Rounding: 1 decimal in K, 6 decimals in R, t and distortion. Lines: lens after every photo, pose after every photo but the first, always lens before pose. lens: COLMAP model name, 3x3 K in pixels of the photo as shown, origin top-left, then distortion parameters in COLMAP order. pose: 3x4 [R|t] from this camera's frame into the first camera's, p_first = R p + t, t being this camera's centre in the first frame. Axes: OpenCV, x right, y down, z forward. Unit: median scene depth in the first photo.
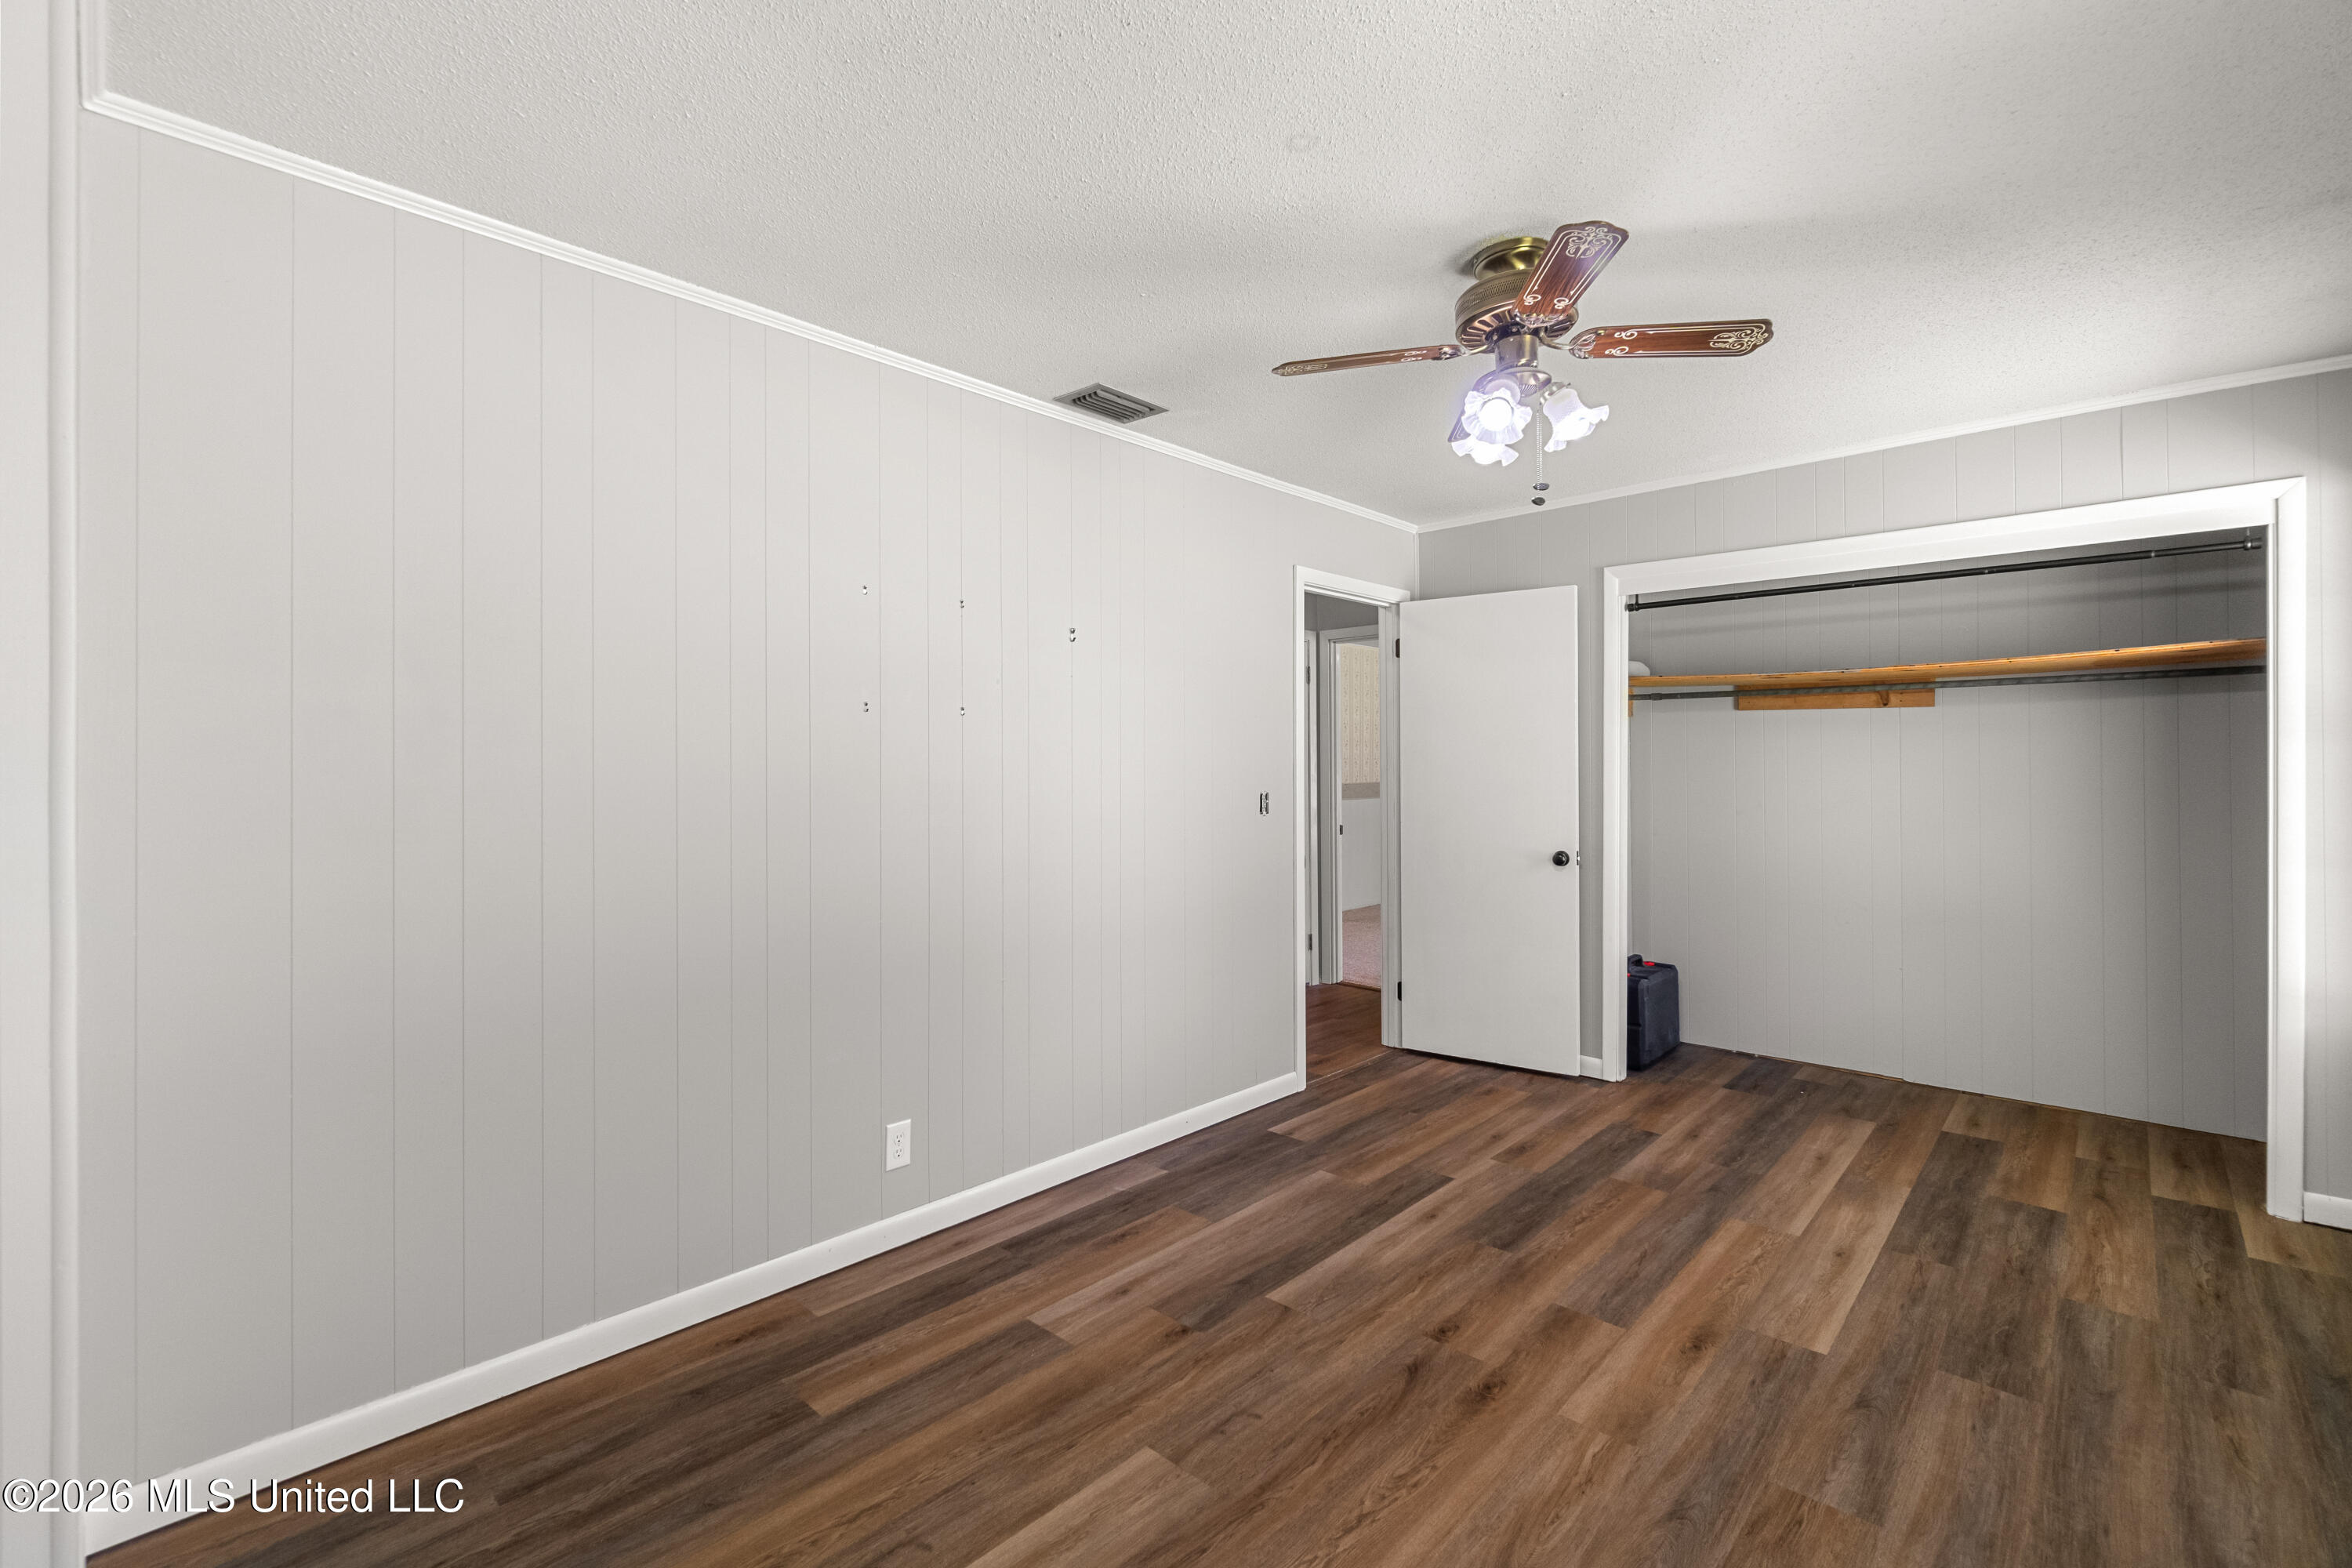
lens RADIAL K [[1033.5, 0, 1156.8], [0, 1033.5, 780.2], [0, 0, 1]] dist [-0.002478, 0.000437]
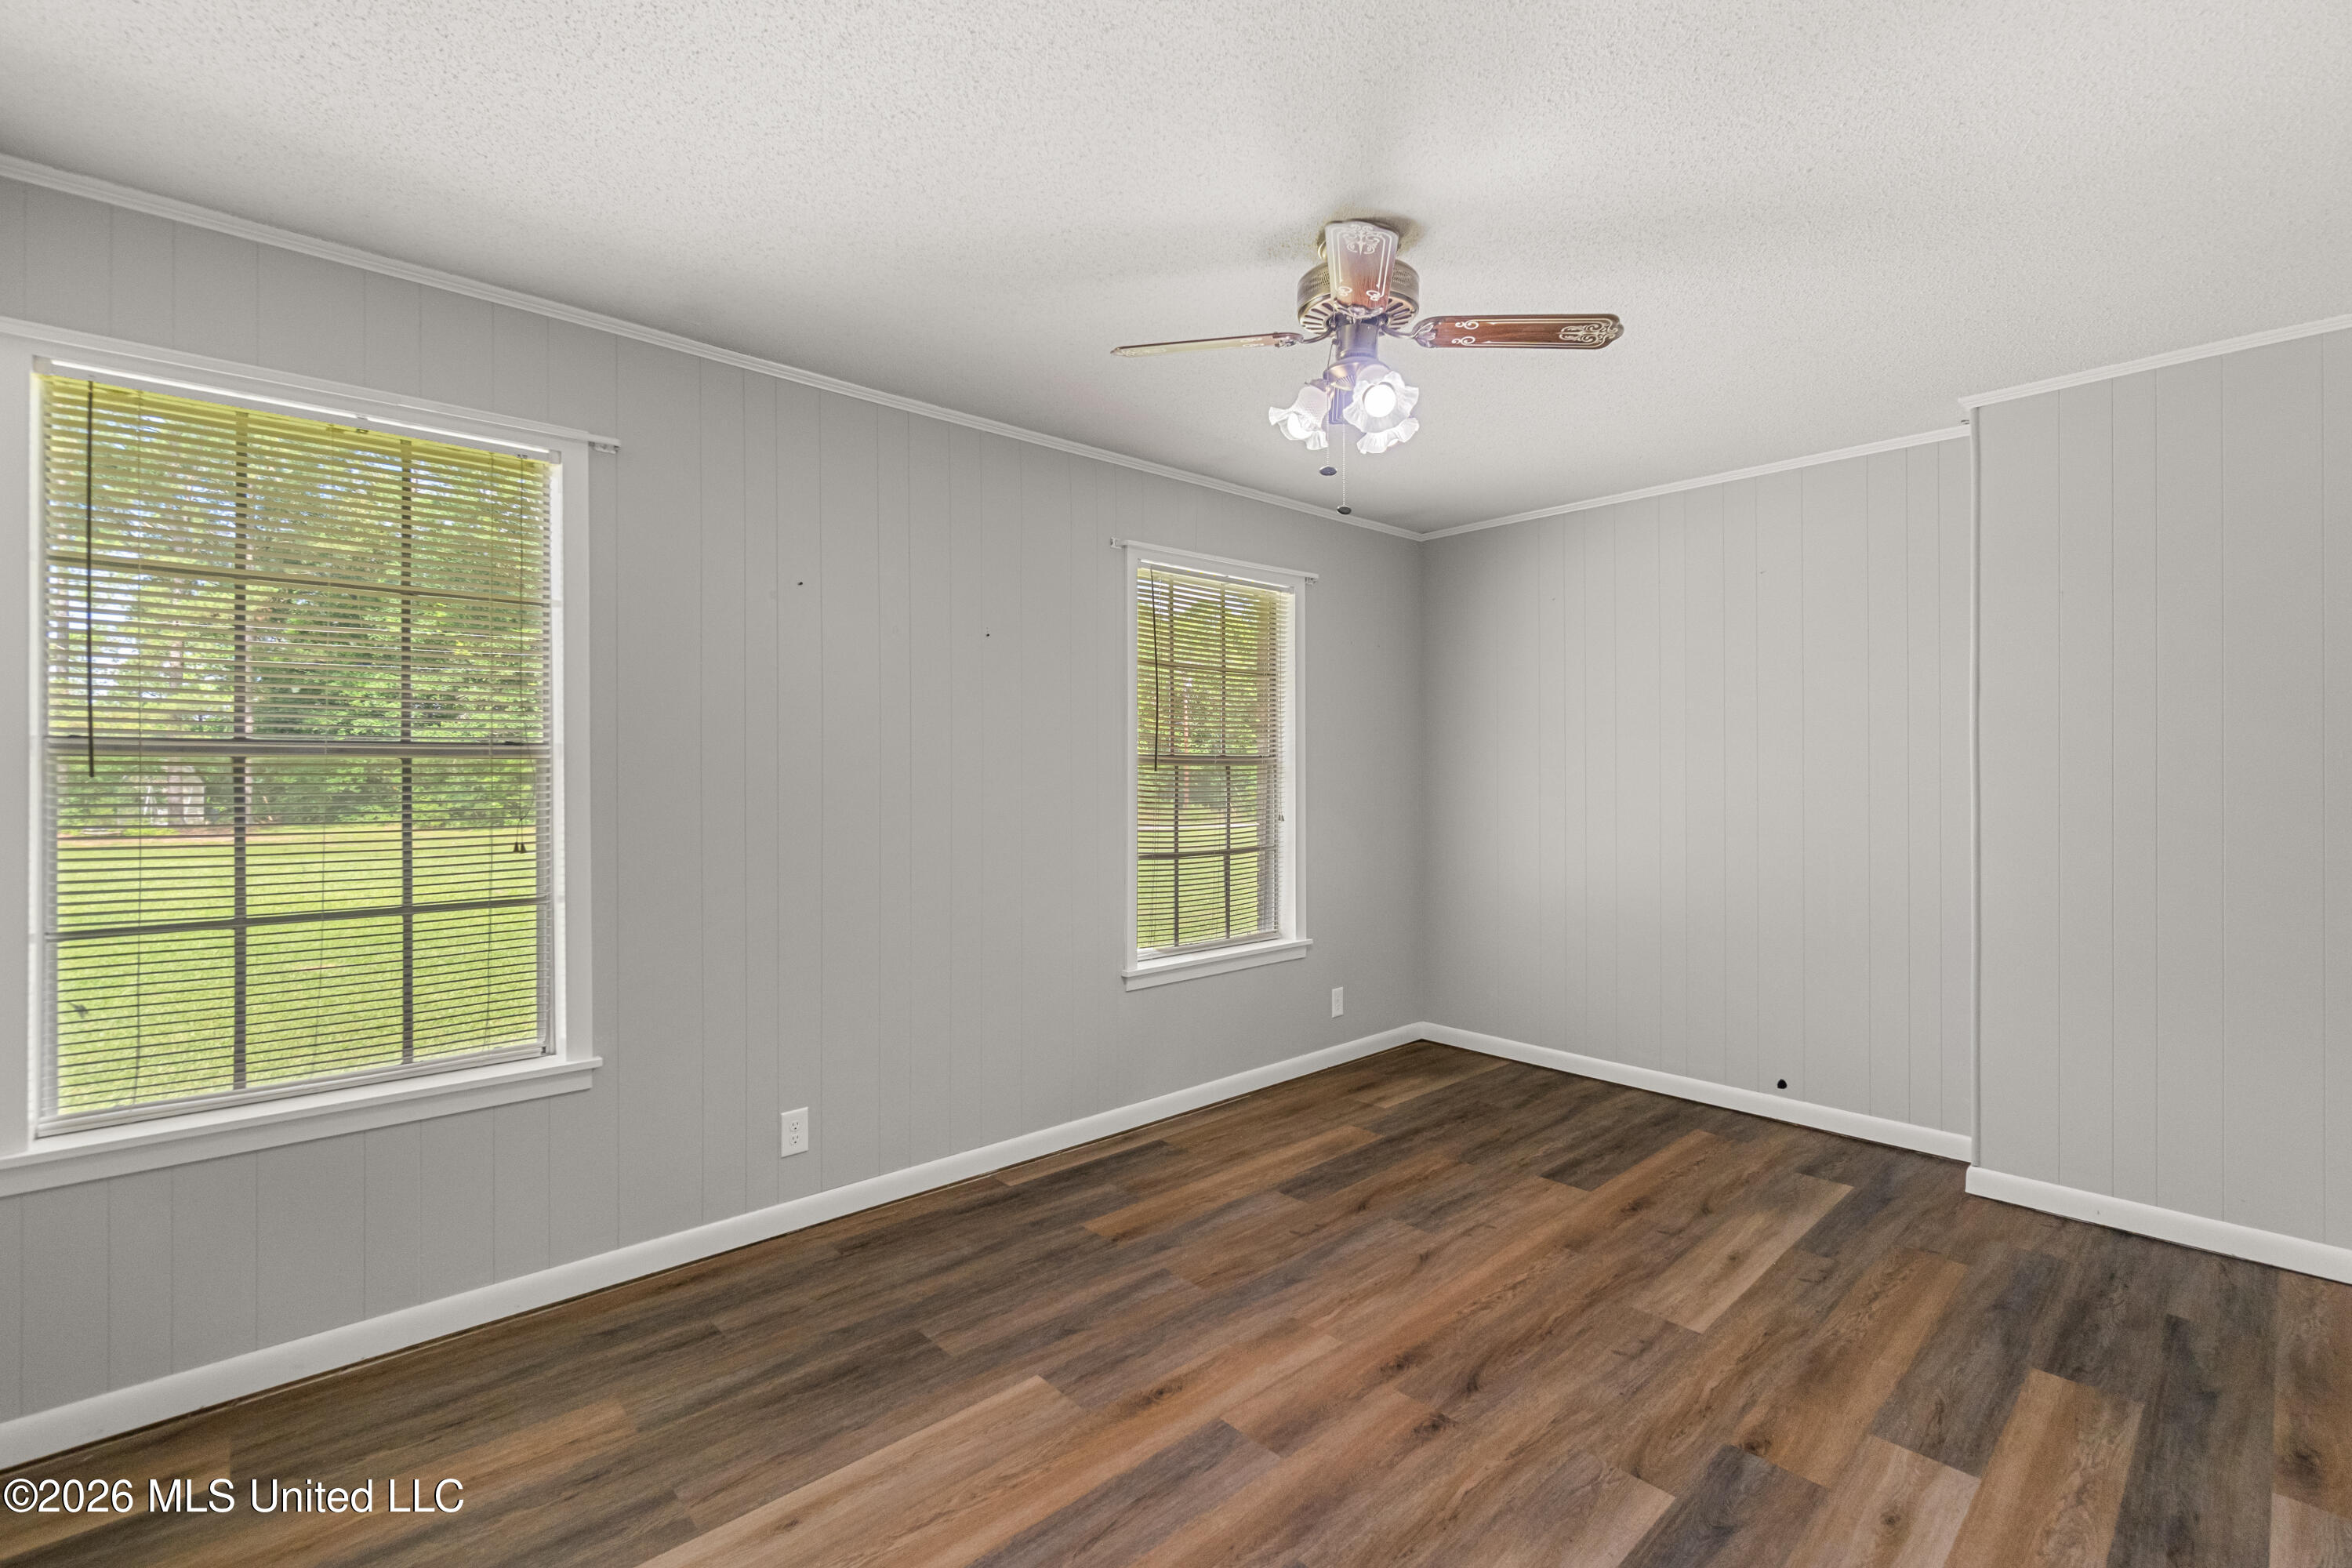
lens RADIAL K [[1033.5, 0, 1156.8], [0, 1033.5, 780.2], [0, 0, 1]] dist [-0.002478, 0.000437]
pose [[-0.996865, 0.003208, 0.079058, 0.465112], [0.004687, 0.999817, 0.018531, -0.020945], [-0.078984, 0.018843, -0.996698, 1.979139]]
